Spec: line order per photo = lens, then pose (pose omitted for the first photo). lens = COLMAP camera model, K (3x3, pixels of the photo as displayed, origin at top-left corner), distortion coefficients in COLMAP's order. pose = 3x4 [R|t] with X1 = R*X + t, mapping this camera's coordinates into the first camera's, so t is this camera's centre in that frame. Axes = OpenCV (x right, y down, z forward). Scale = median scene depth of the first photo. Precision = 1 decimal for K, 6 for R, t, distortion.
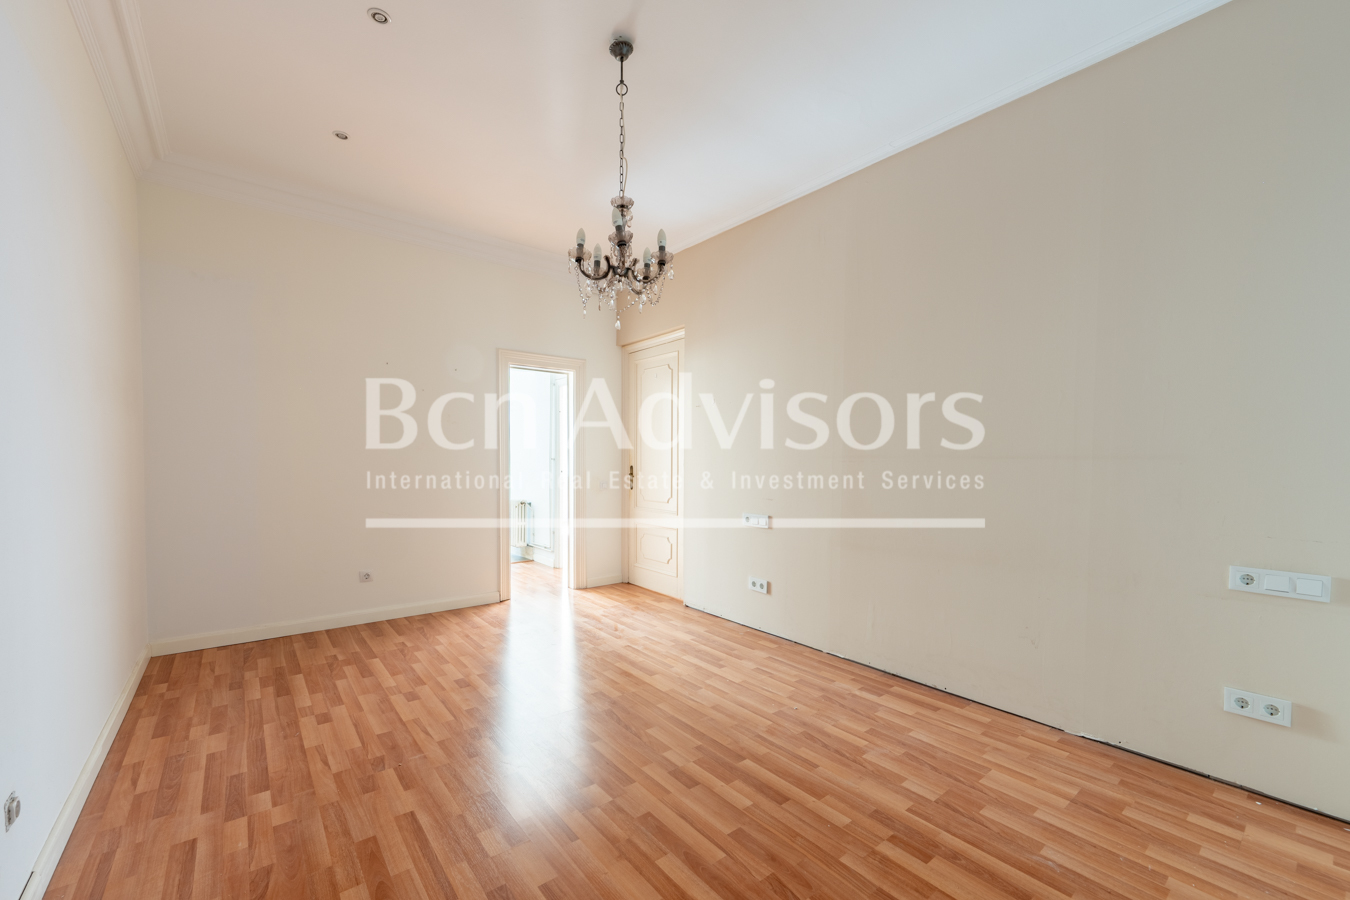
lens RADIAL K [[533.0, 0, 672.9], [0, 533.0, 450.3], [0, 0, 1]] dist [-0.000302, -0.000028]
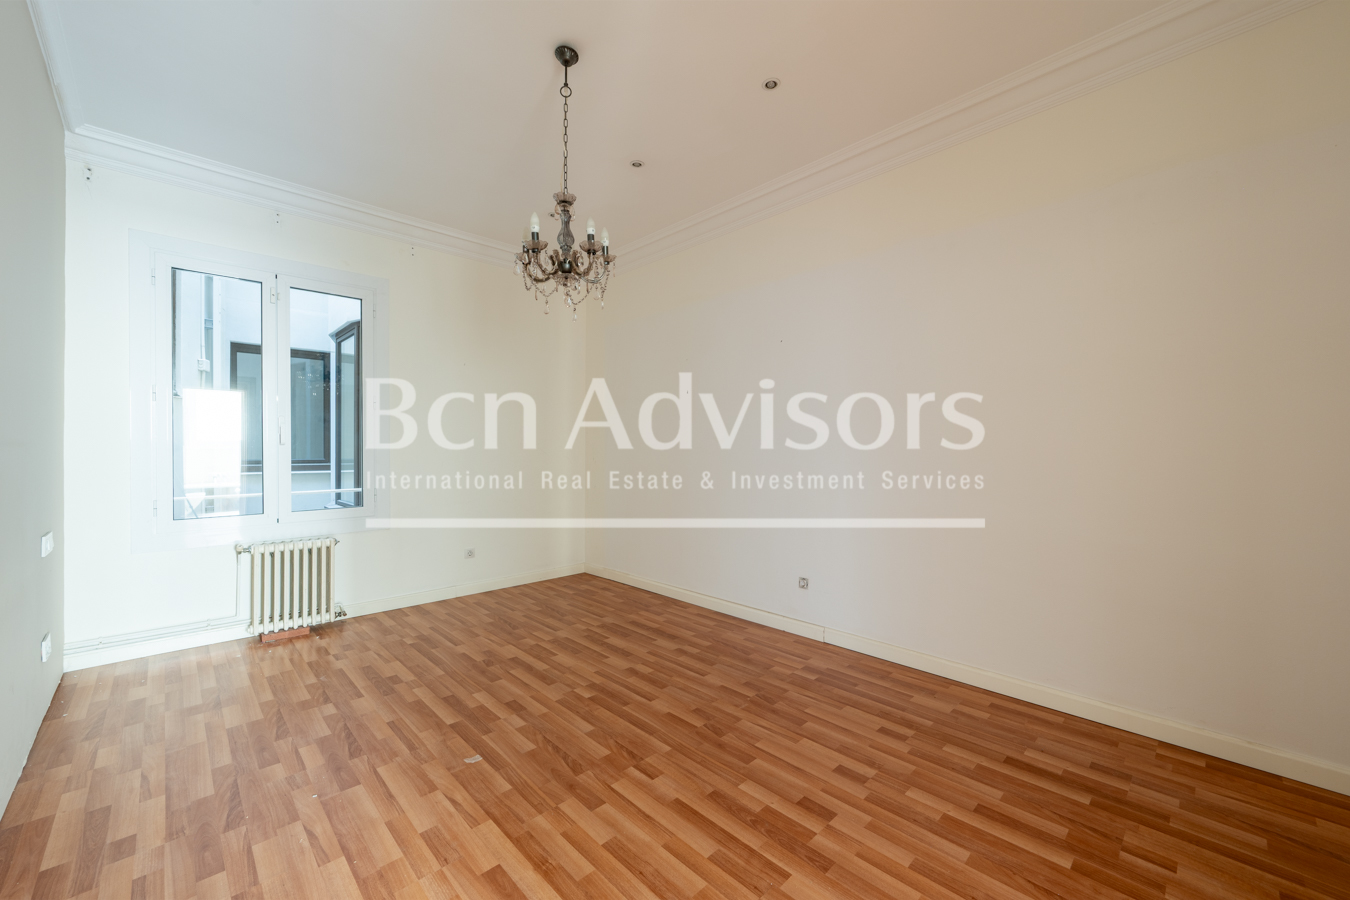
lens RADIAL K [[533.0, 0, 672.9], [0, 533.0, 450.3], [0, 0, 1]] dist [-0.000302, -0.000028]
pose [[-0.997595, -0.002675, -0.069254, -0.231390], [-0.001807, 0.999919, -0.012596, 0.030663], [0.069282, -0.012440, -0.997520, 2.033325]]
